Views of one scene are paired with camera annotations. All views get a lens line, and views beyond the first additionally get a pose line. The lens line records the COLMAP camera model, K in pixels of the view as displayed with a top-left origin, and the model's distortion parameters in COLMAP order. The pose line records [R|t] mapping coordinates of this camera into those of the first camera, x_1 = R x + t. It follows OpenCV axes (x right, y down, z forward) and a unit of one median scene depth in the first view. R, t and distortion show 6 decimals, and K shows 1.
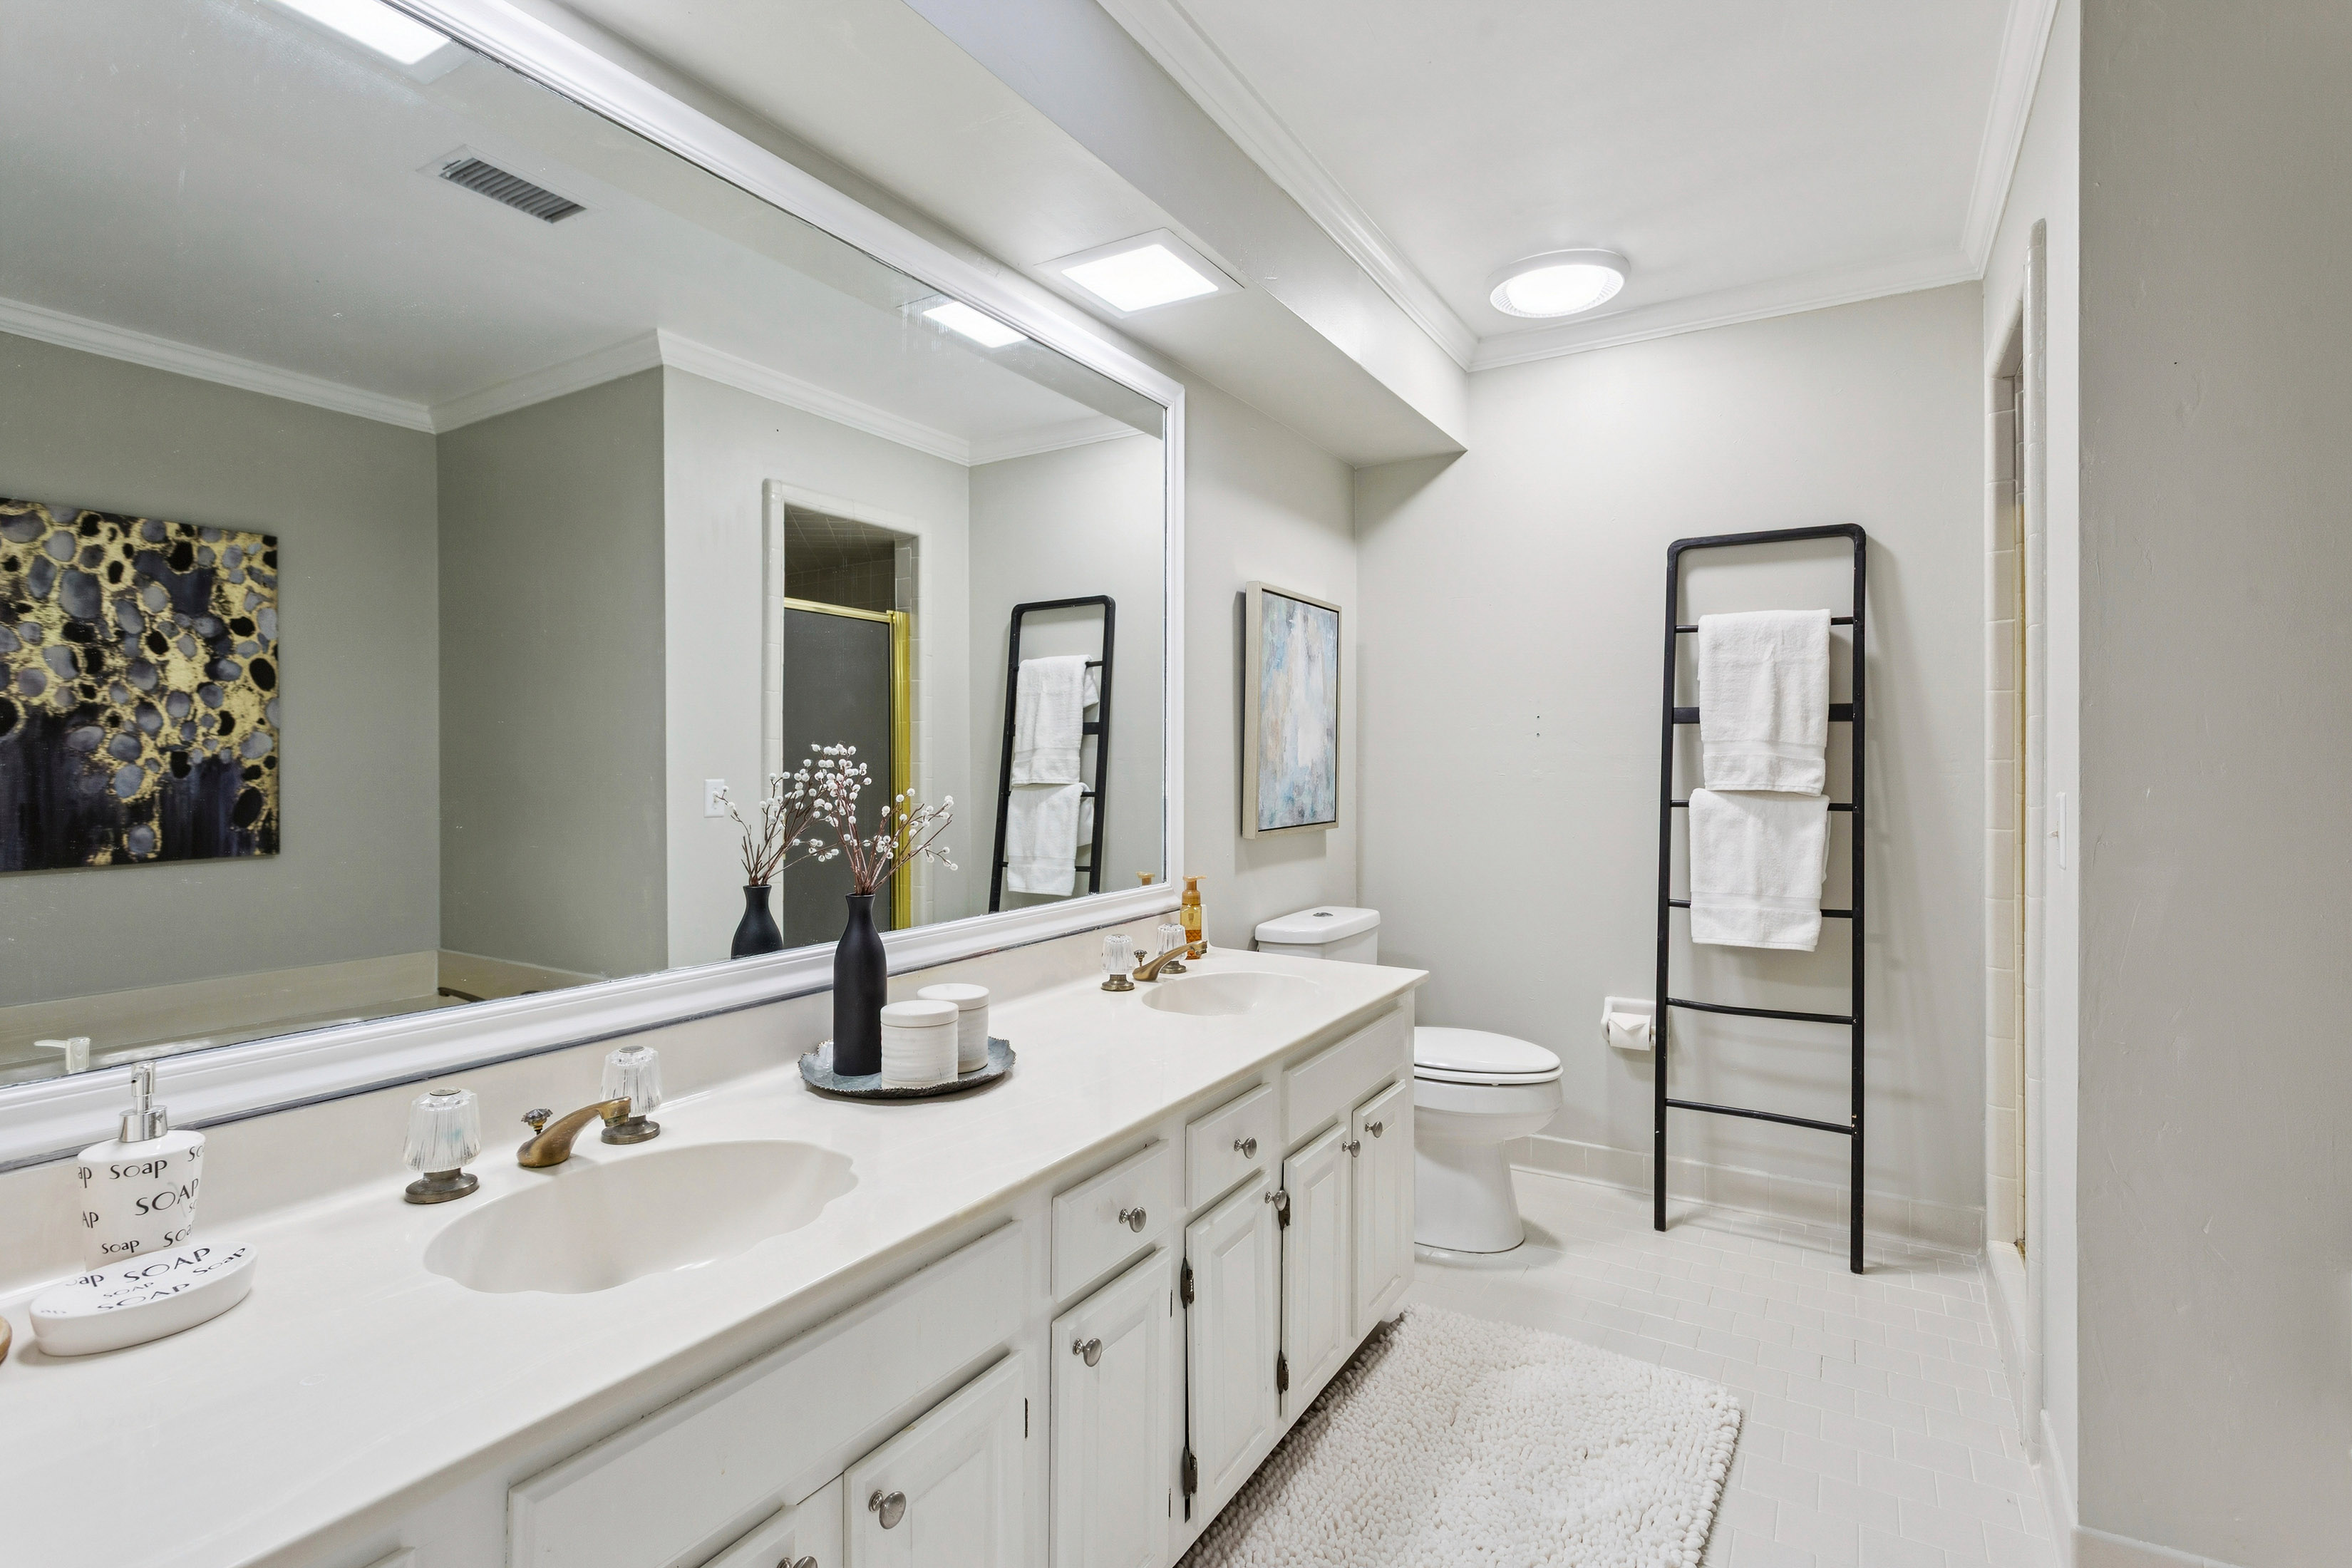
lens RADIAL K [[1135.1, 0, 1168.5], [0, 1135.1, 771.1], [0, 0, 1]] dist [0.001843, -0.000317]
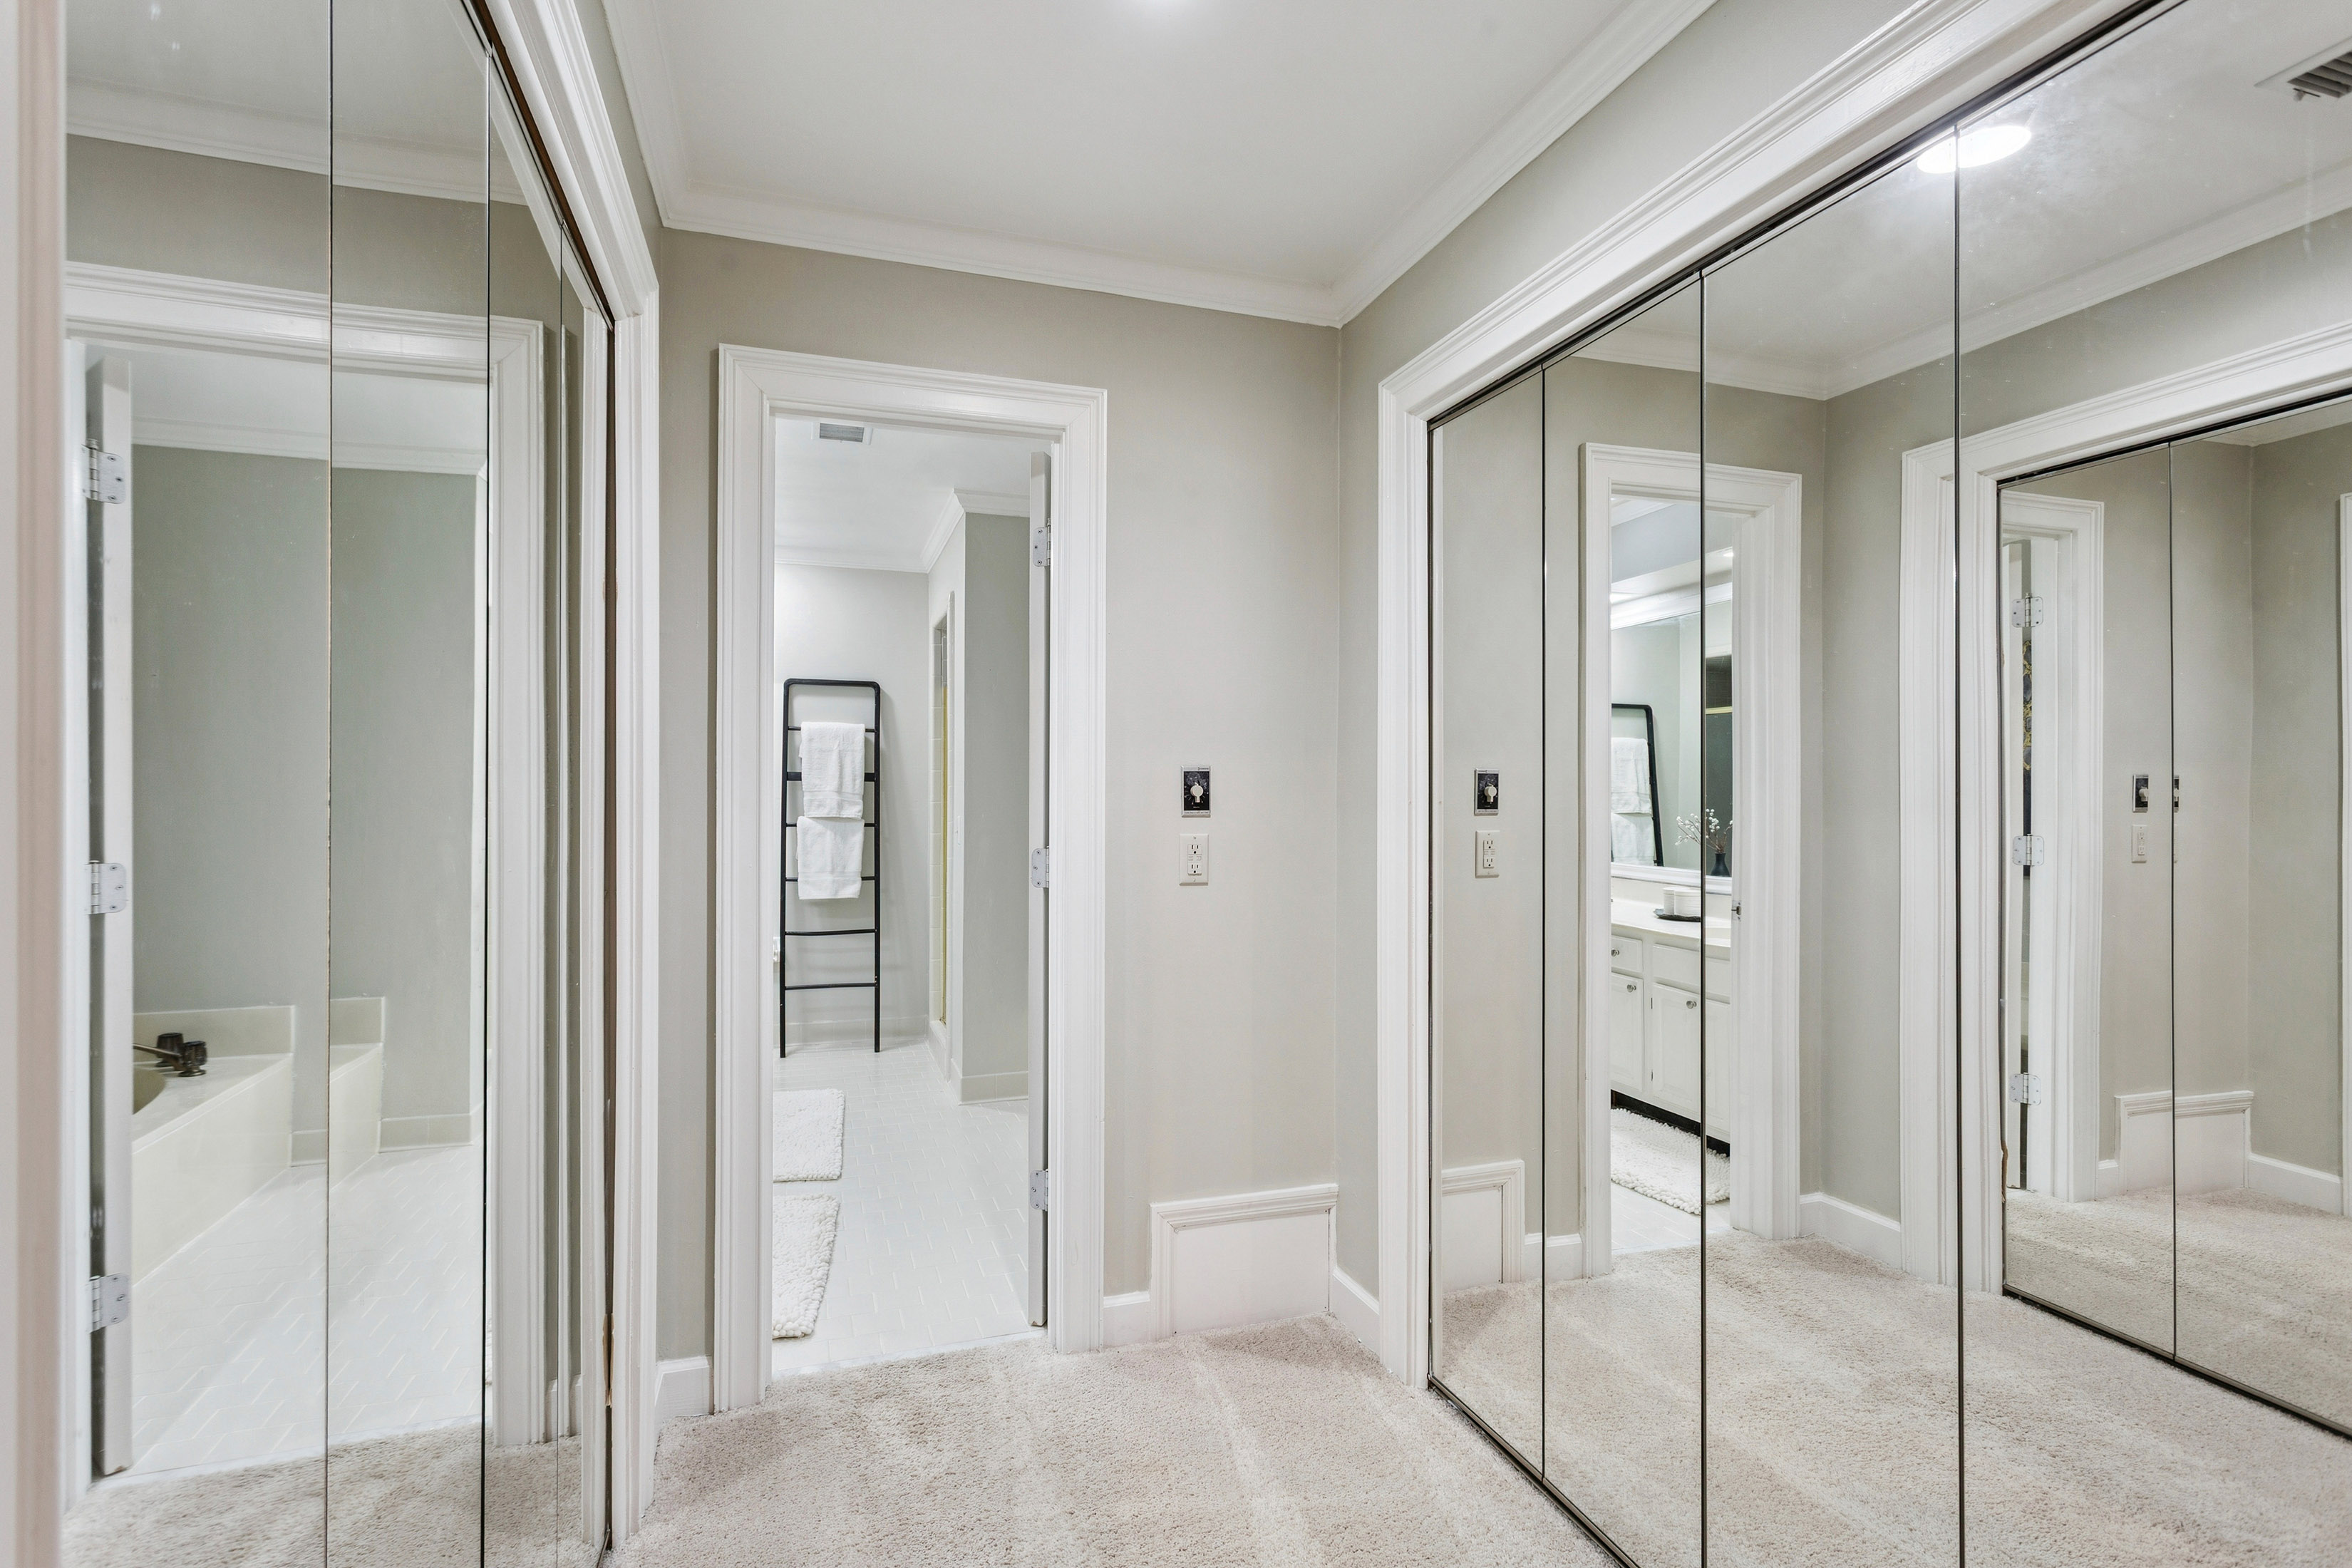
lens RADIAL K [[1135.1, 0, 1174.1], [0, 1135.1, 792.8], [0, 0, 1]] dist [0.001843, -0.000317]
pose [[0.657874, 0.010800, 0.753050, -0.542901], [-0.000571, 0.999904, -0.013842, 0.002457], [-0.753128, 0.008676, 0.657817, -0.693314]]
